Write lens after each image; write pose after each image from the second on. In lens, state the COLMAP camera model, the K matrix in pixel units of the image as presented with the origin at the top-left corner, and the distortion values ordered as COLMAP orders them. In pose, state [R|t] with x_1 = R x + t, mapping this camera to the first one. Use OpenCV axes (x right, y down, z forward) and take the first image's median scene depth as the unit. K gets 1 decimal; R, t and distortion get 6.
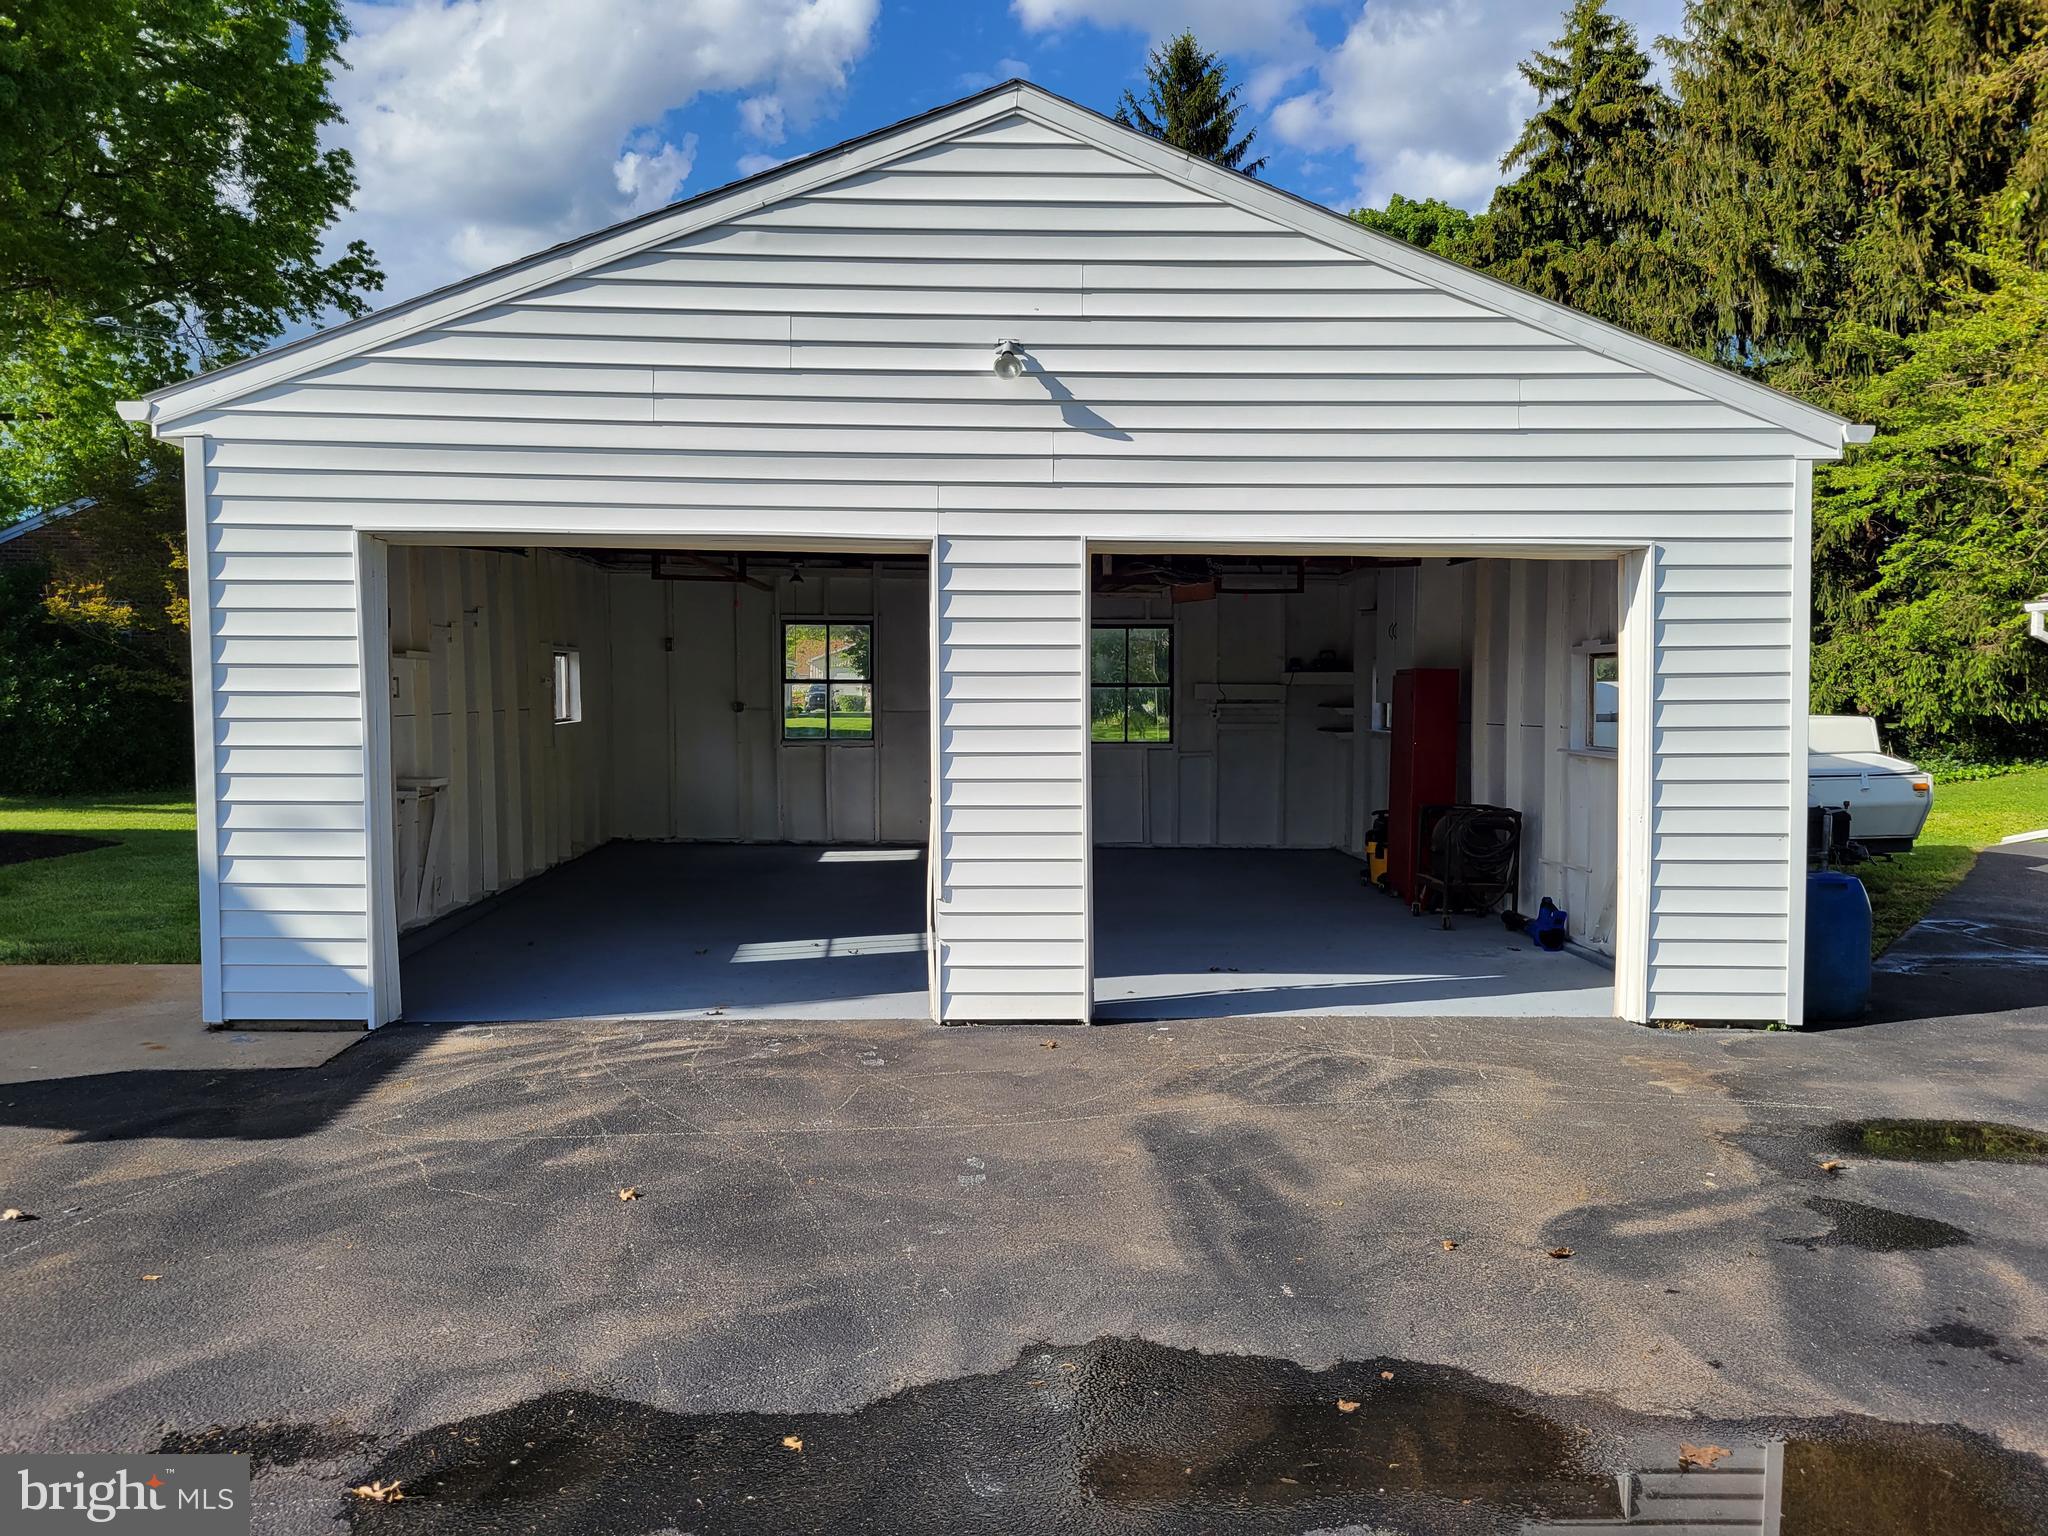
lens RADIAL K [[1527.4, 0, 992.7], [0, 1527.4, 770.5], [0, 0, 1]] dist [0.051757, -0.038836]
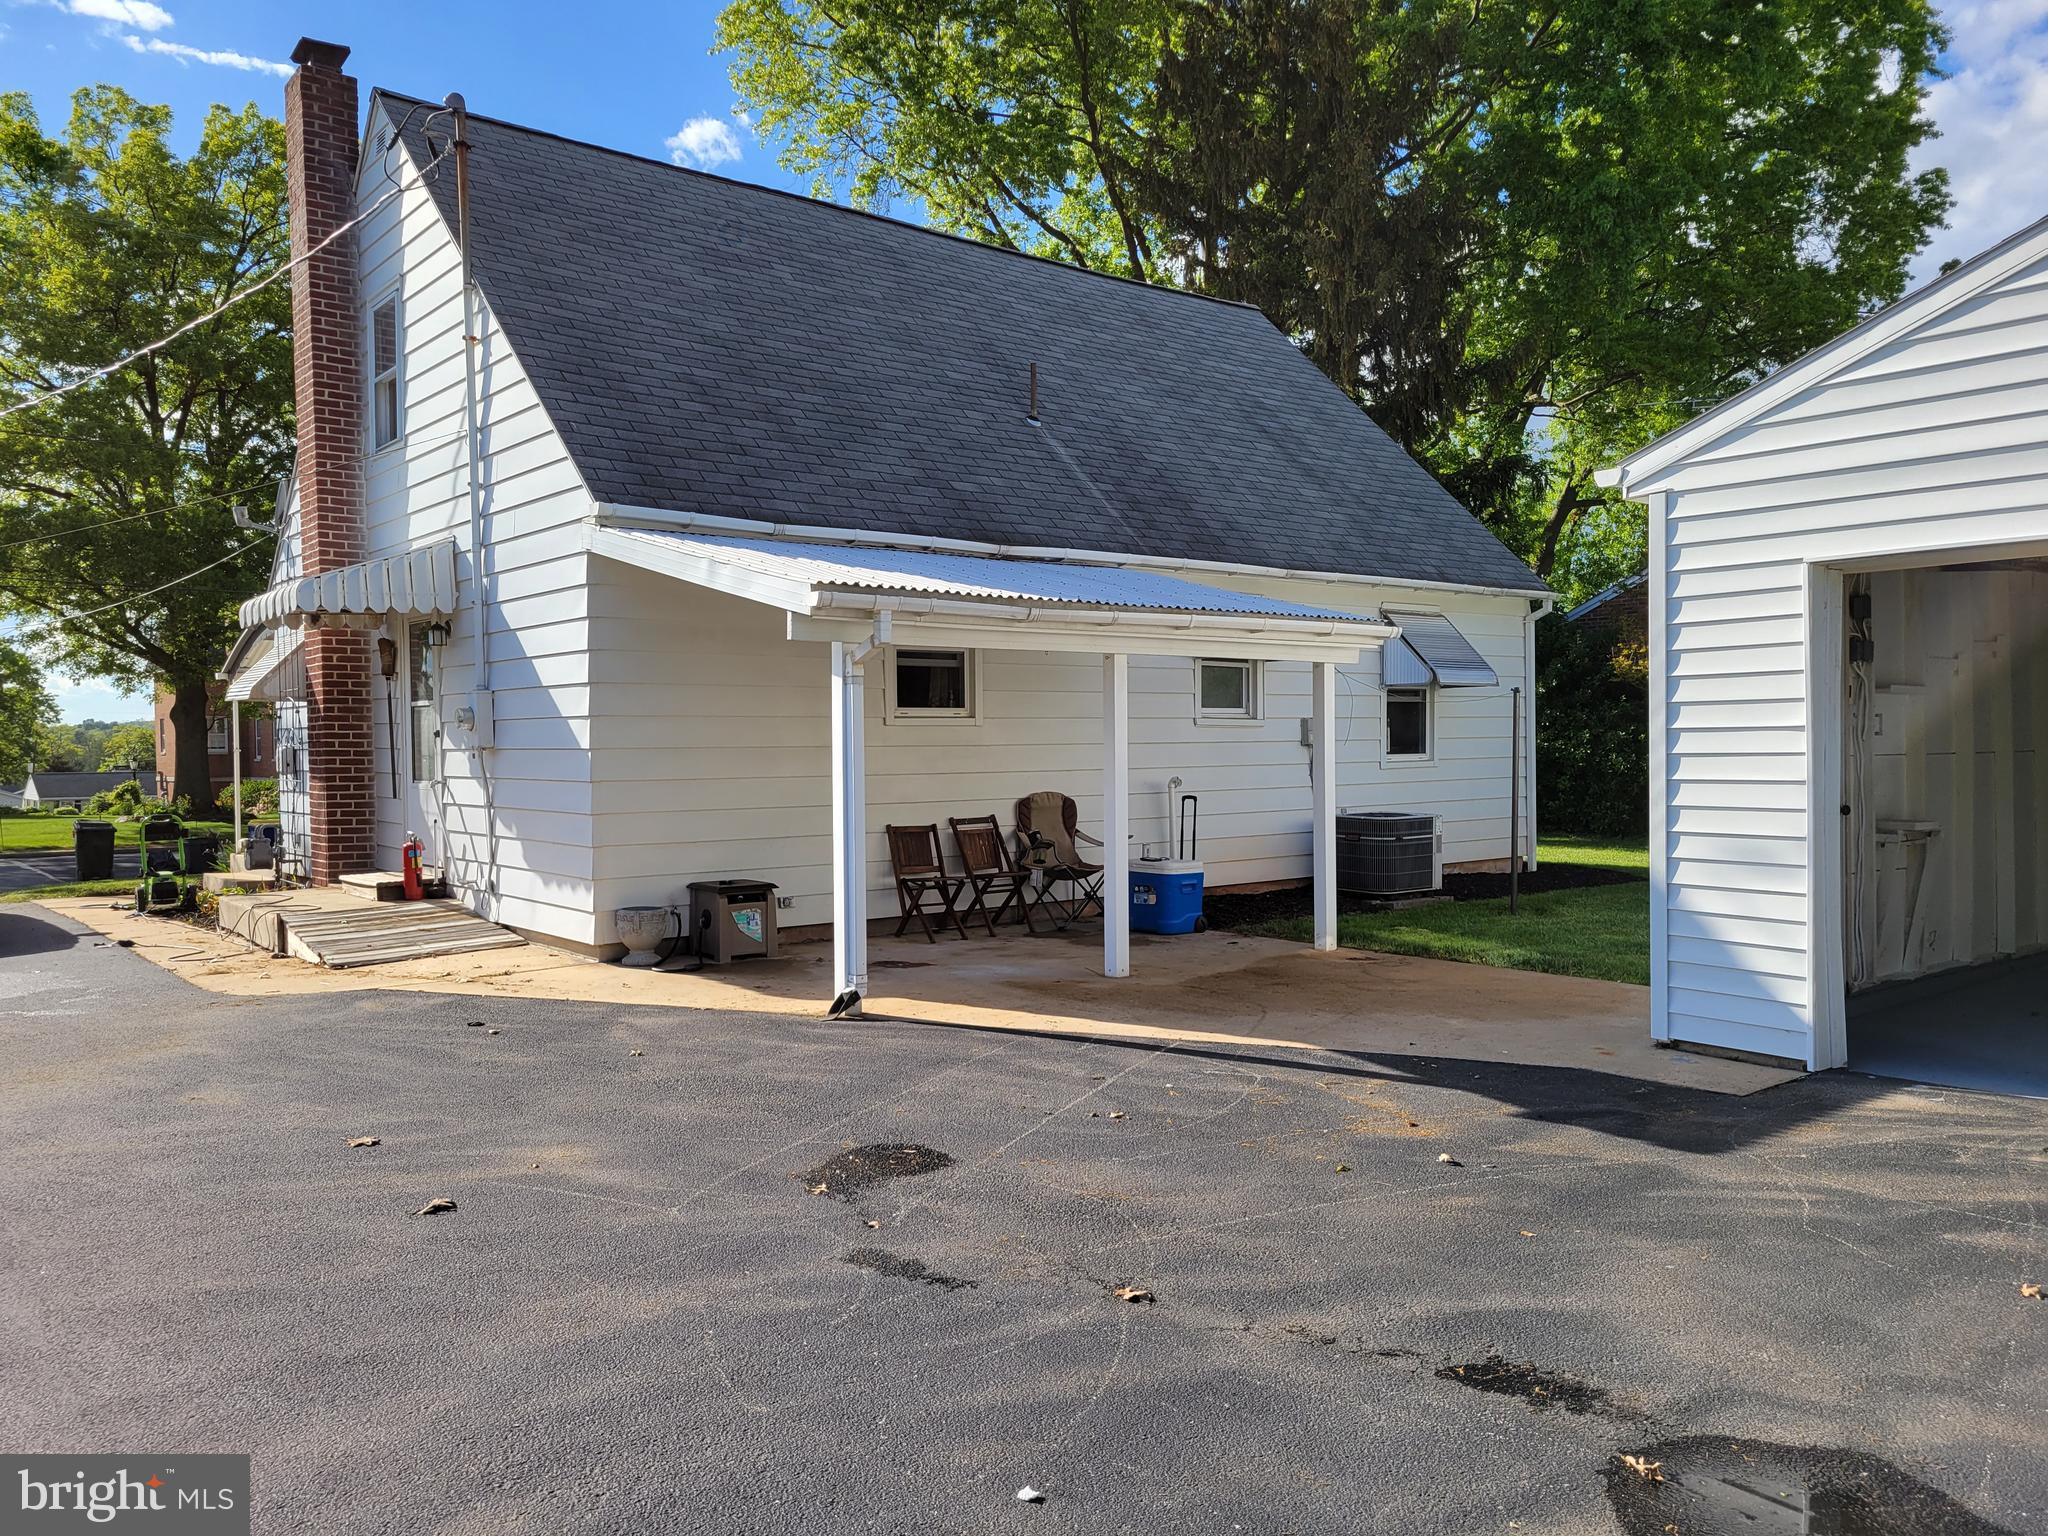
lens RADIAL K [[1526.0, 0, 1018.0], [0, 1526.0, 793.8], [0, 0, 1]] dist [0.043380, -0.034877]
pose [[0.593594, 0.015084, -0.804623, 0.083174], [-0.030895, 0.999514, -0.004054, 0.011845], [0.804171, 0.027265, 0.593772, 0.010953]]
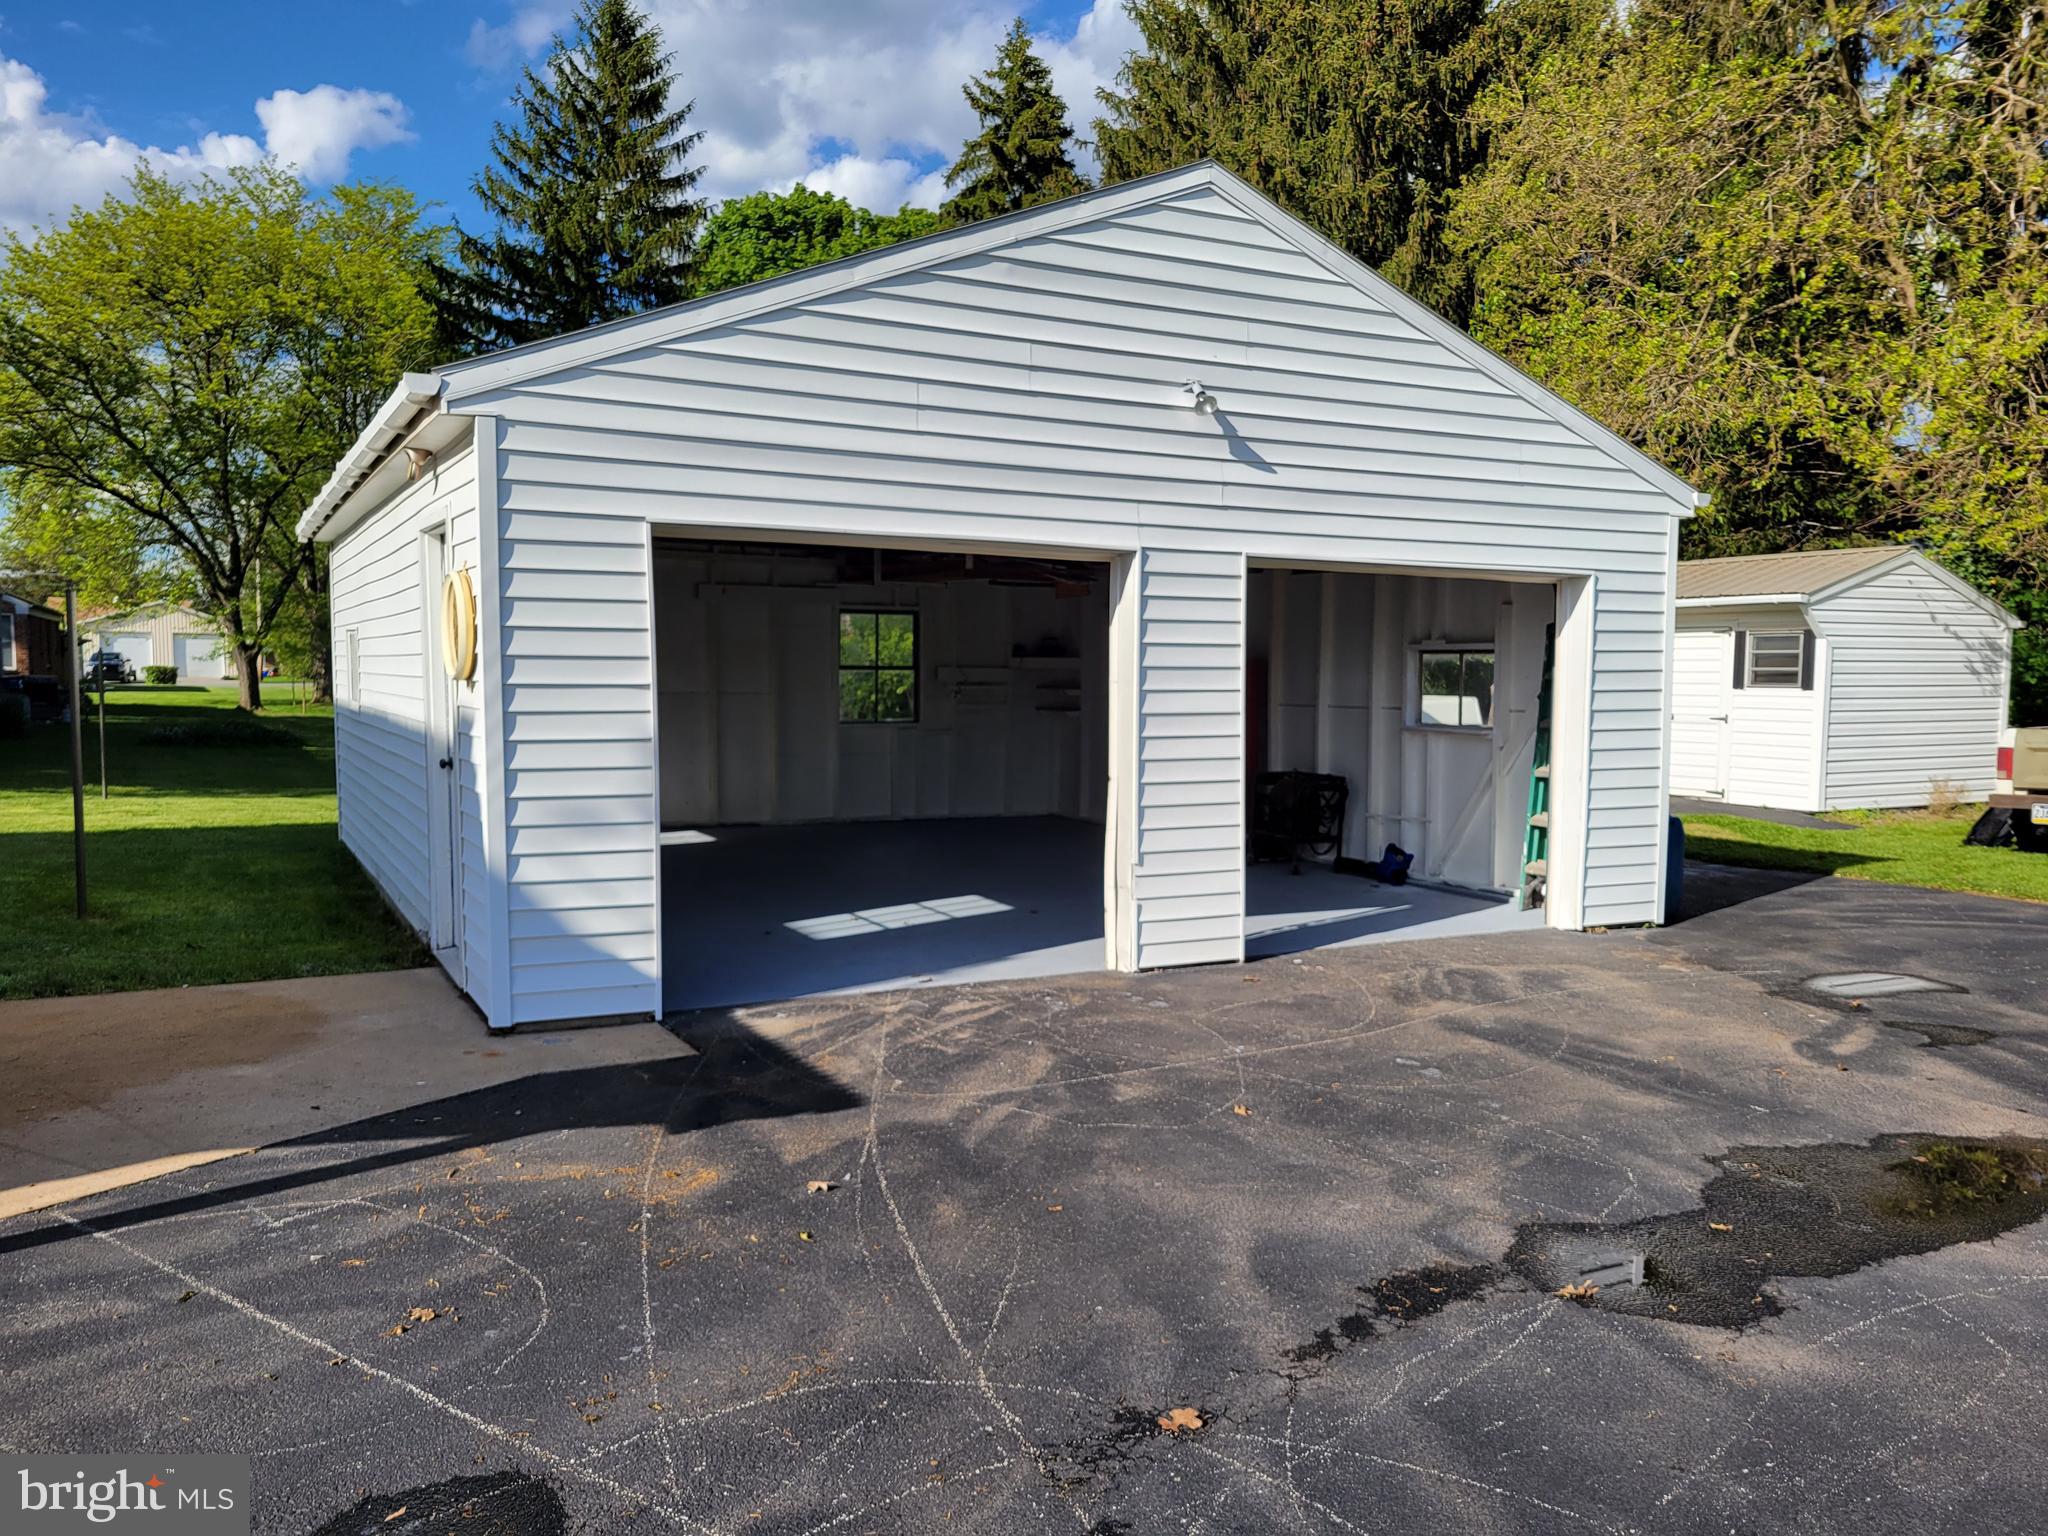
lens RADIAL K [[1526.0, 0, 1018.0], [0, 1526.0, 793.8], [0, 0, 1]] dist [0.043380, -0.034877]
pose [[0.903849, -0.030097, 0.426792, -0.621365], [0.016127, 0.999210, 0.036310, -0.012271], [-0.427548, -0.025936, 0.903621, -0.000527]]
